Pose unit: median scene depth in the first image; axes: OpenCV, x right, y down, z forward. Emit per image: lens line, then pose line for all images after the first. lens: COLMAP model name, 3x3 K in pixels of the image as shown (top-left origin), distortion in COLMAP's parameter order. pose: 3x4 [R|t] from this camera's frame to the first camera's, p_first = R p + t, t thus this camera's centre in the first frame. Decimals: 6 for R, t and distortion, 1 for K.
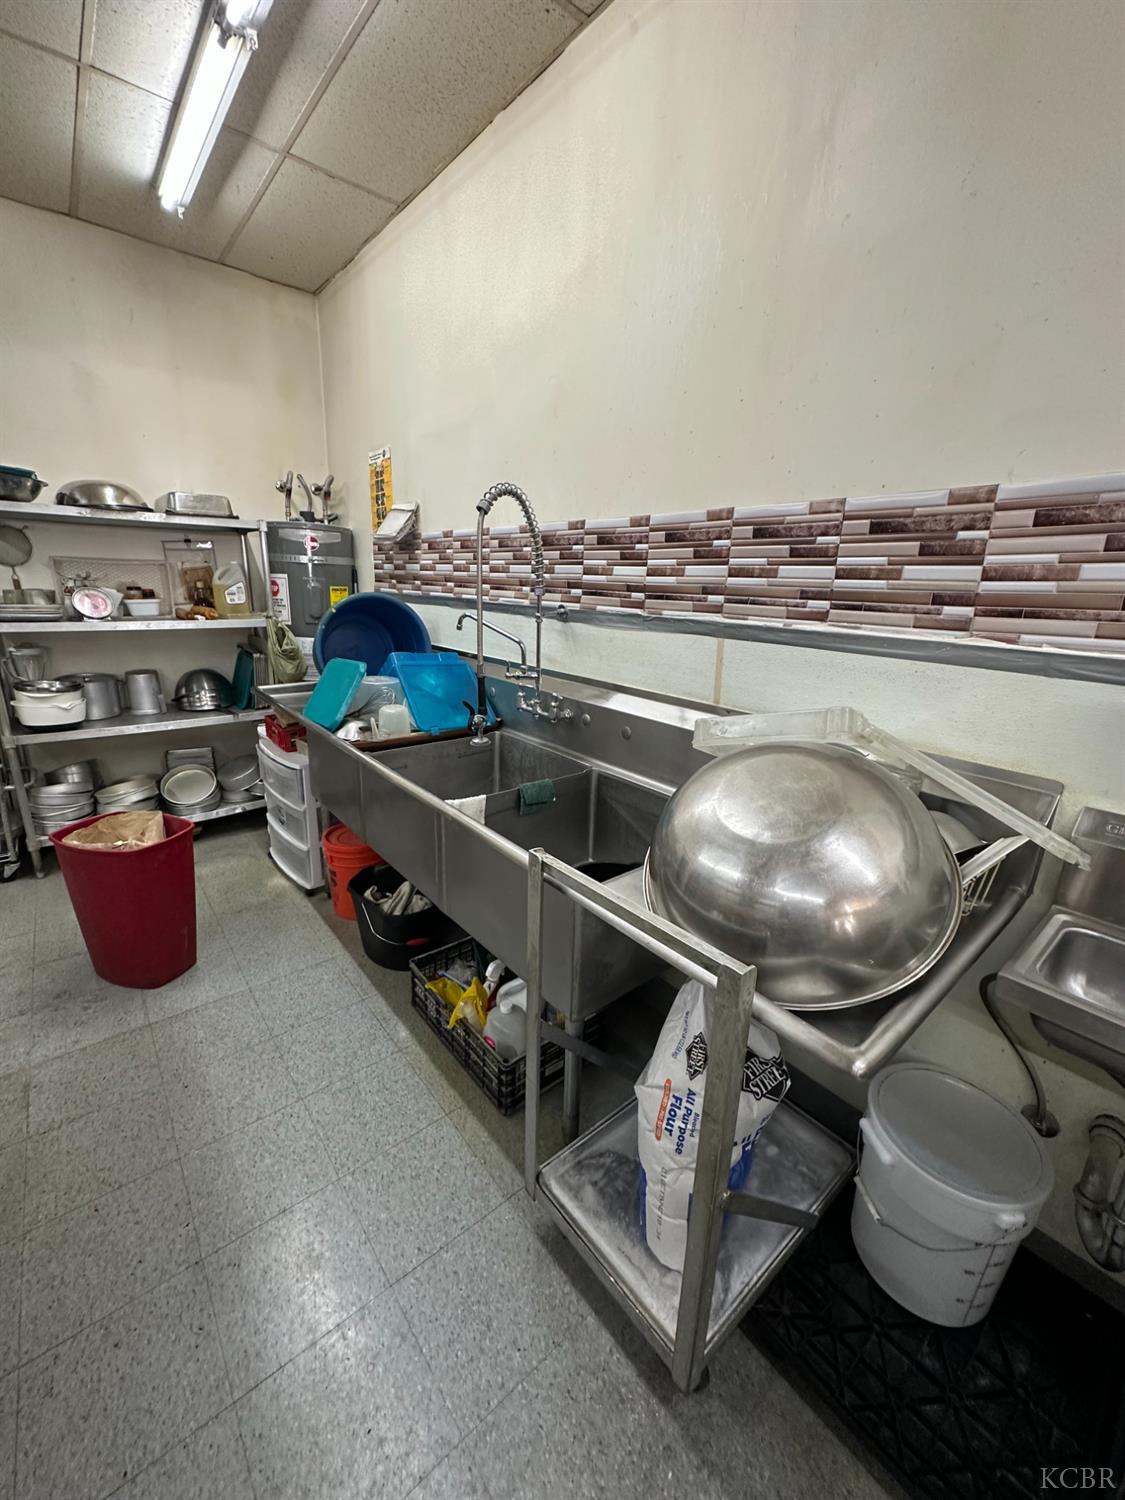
lens RADIAL K [[594.1, 0, 560.6], [0, 594.1, 748.8], [0, 0, 1]] dist [-0.003166, 0.000465]
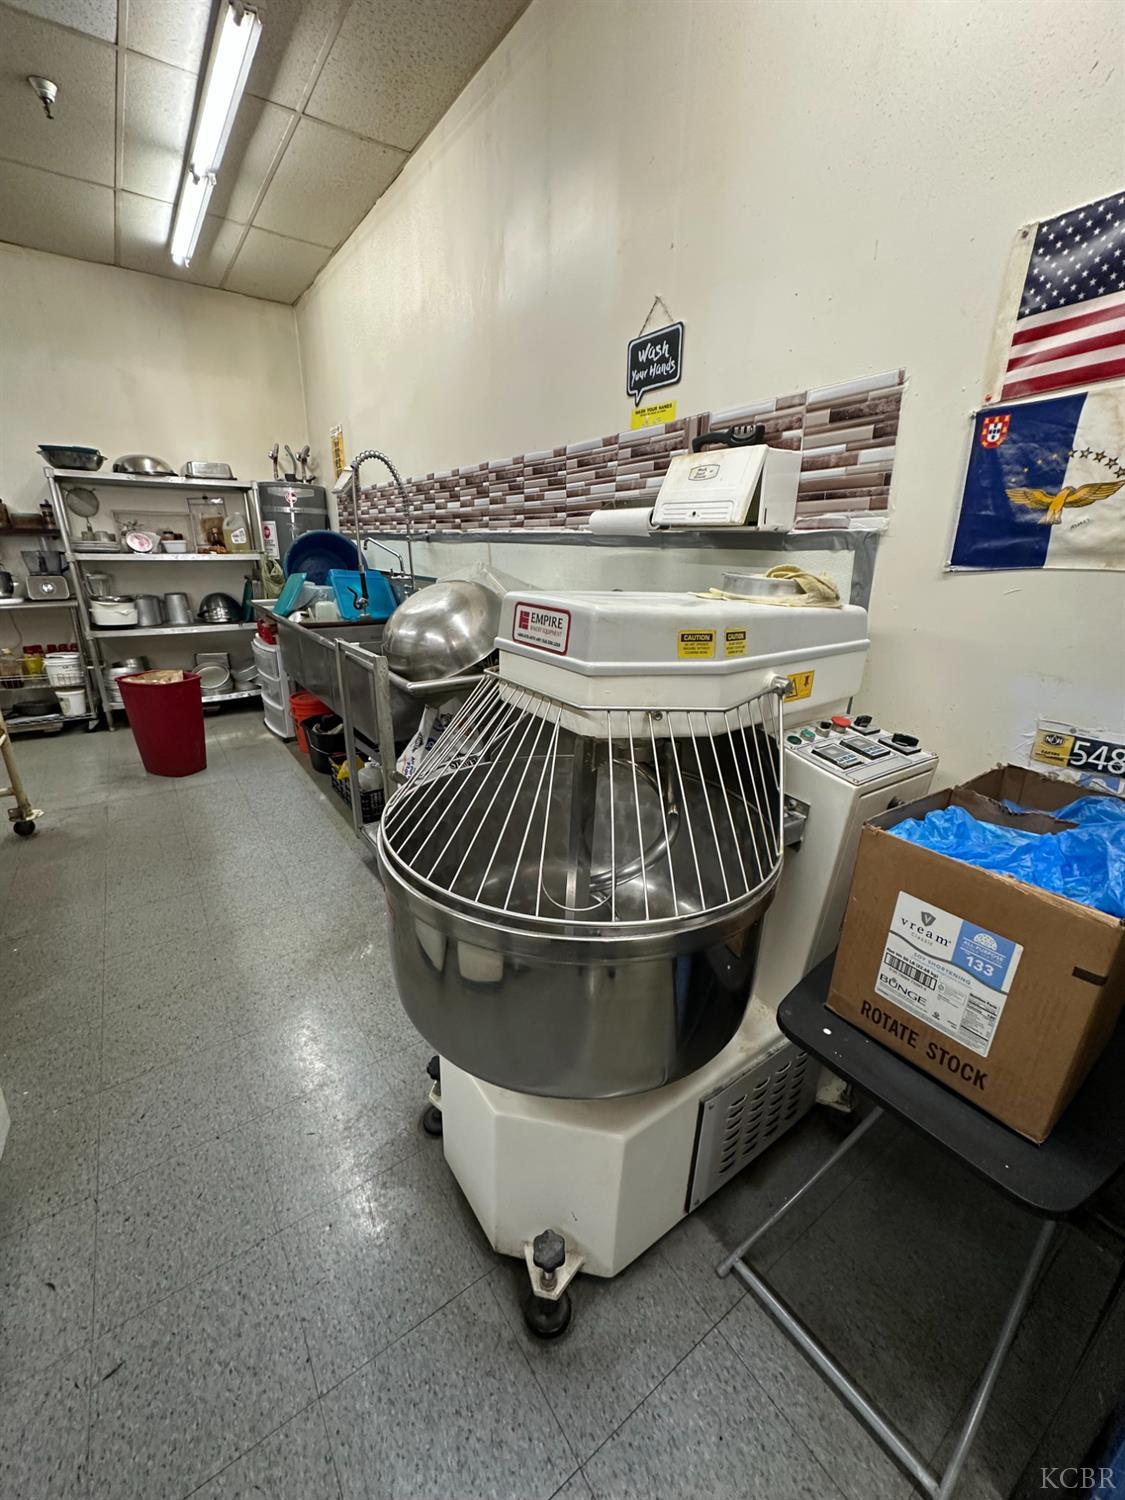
lens RADIAL K [[594.1, 0, 561.4], [0, 594.1, 749.1], [0, 0, 1]] dist [-0.003166, 0.000465]
pose [[0.997203, 0.010441, -0.074013, 0.353645], [-0.006375, 0.998468, 0.054962, 0.175332], [0.074474, -0.054336, 0.995742, -0.396330]]
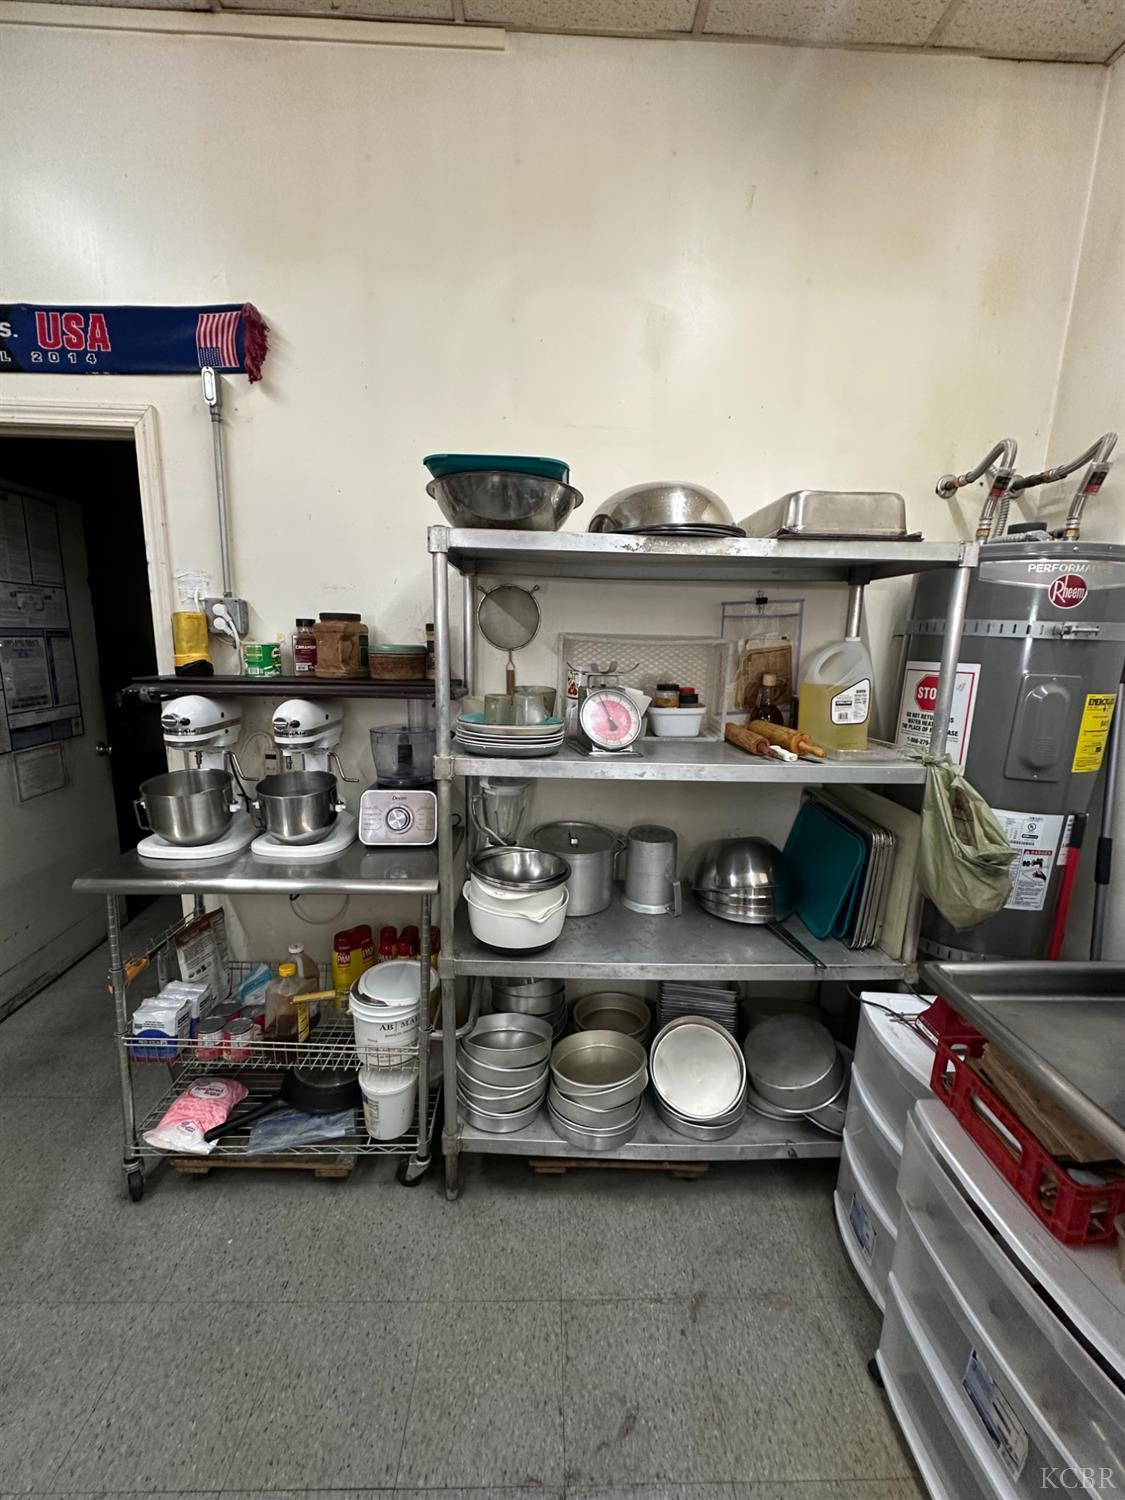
lens RADIAL K [[594.1, 0, 567.0], [0, 594.1, 755.2], [0, 0, 1]] dist [-0.003166, 0.000465]
pose [[0.791880, 0.106140, -0.601382, -0.503373], [-0.165754, 0.985168, -0.044384, -0.186232], [0.587751, 0.134829, 0.797728, 0.566673]]
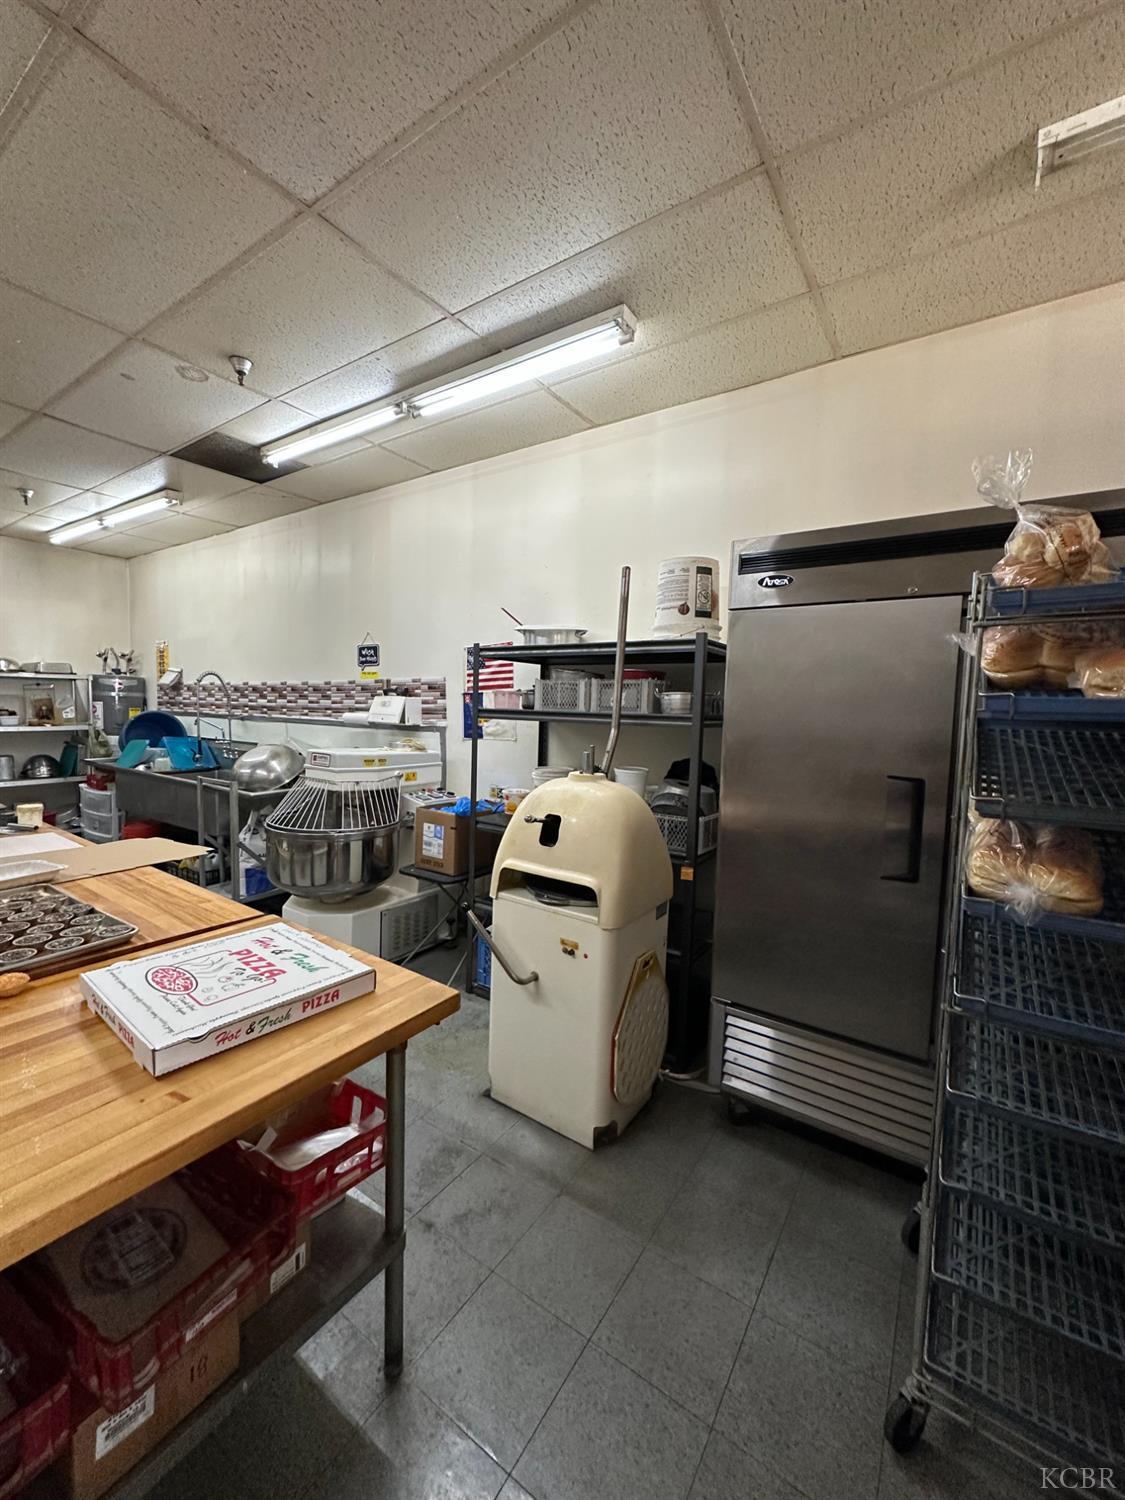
lens RADIAL K [[594.1, 0, 562.8], [0, 594.1, 752.2], [0, 0, 1]] dist [-0.003166, 0.000465]
pose [[0.958117, -0.031267, 0.284664, 0.437961], [0.084779, 0.980434, -0.177658, 0.354723], [-0.273540, 0.194351, 0.942021, -1.266216]]
